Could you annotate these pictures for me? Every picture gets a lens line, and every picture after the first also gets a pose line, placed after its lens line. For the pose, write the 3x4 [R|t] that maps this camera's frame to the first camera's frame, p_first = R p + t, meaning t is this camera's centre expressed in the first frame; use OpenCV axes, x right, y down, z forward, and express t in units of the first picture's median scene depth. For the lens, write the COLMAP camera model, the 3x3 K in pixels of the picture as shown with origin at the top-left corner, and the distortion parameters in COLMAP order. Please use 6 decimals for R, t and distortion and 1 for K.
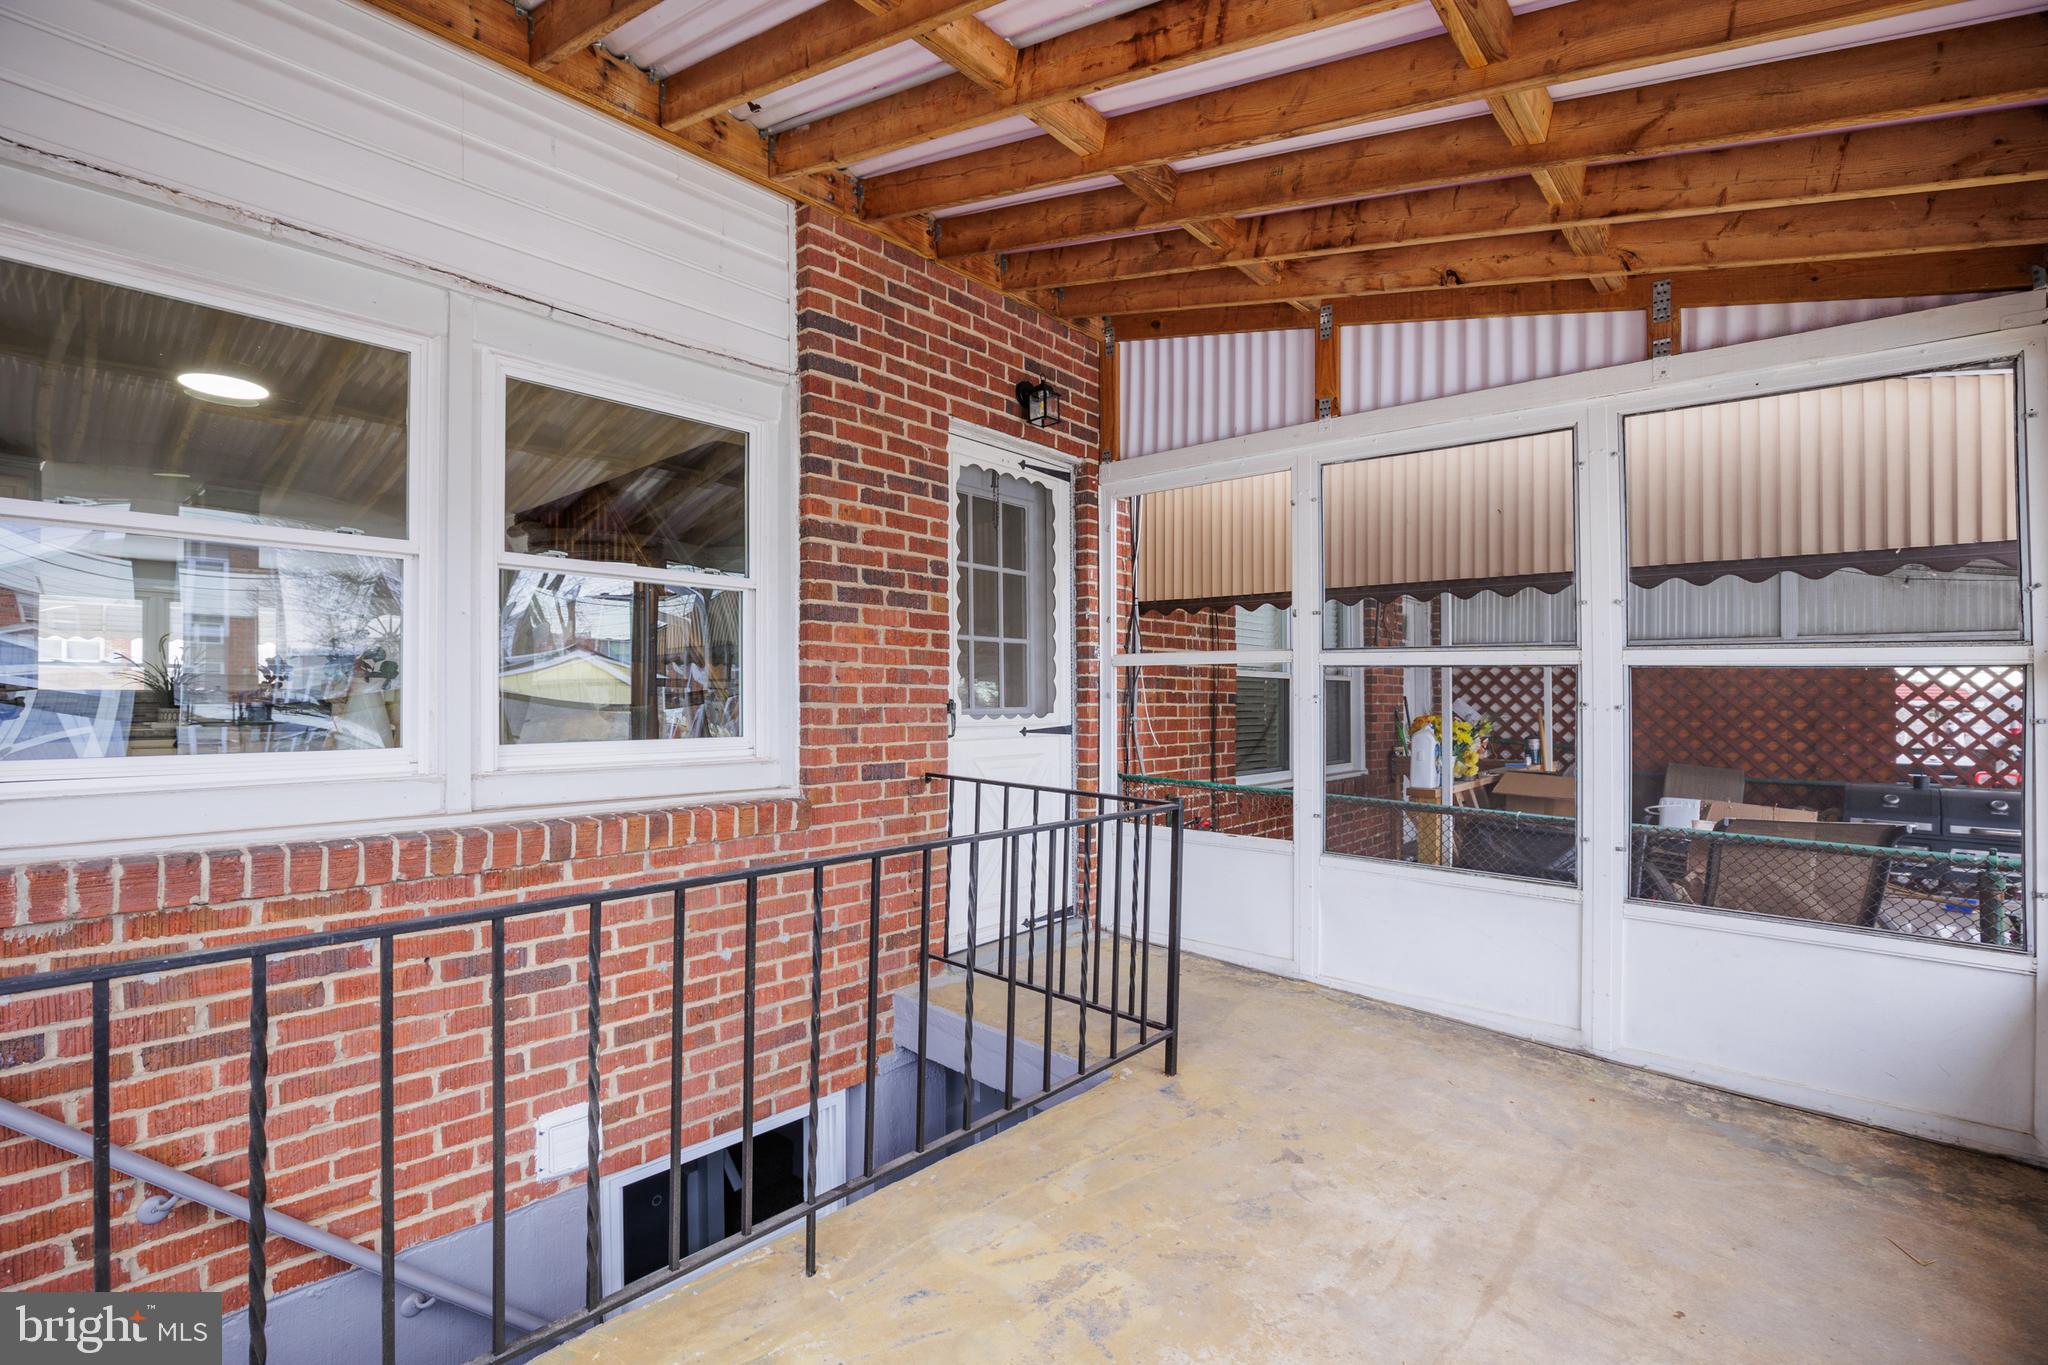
lens RADIAL K [[935.6, 0, 1032.6], [0, 935.6, 696.9], [0, 0, 1]] dist [-0.029887, 0.000172]
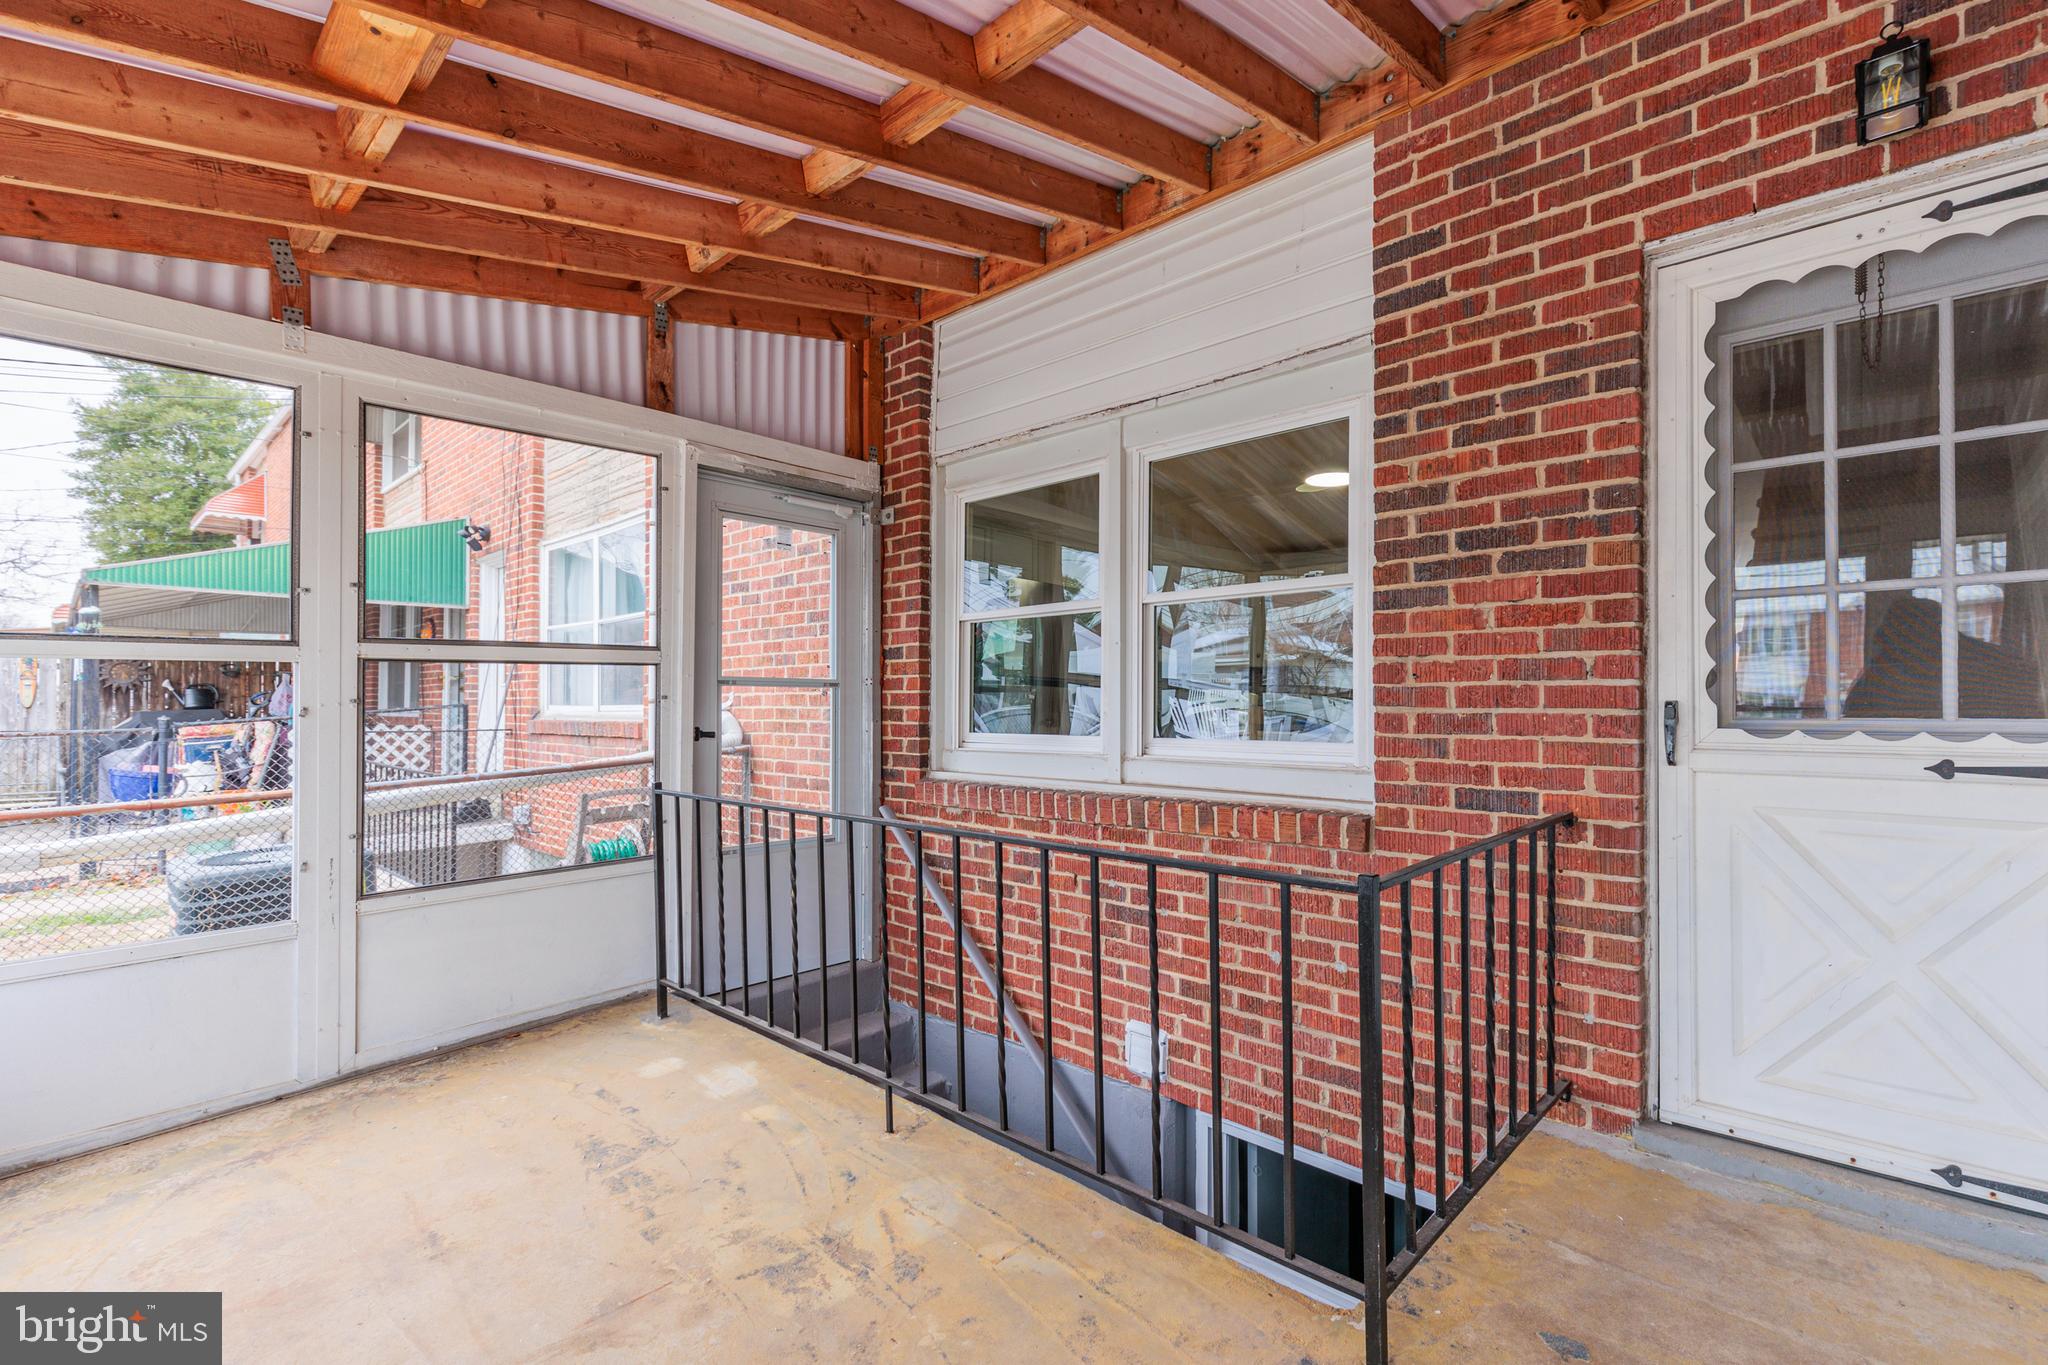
lens RADIAL K [[922.3, 0, 1039.9], [0, 922.3, 696.6], [0, 0, 1]] dist [0.003218, 0.000263]
pose [[-0.033474, -0.010252, -0.999387, 0.604572], [0.002570, 0.999943, -0.010343, 0.004862], [0.999436, -0.002915, -0.033446, 0.699130]]
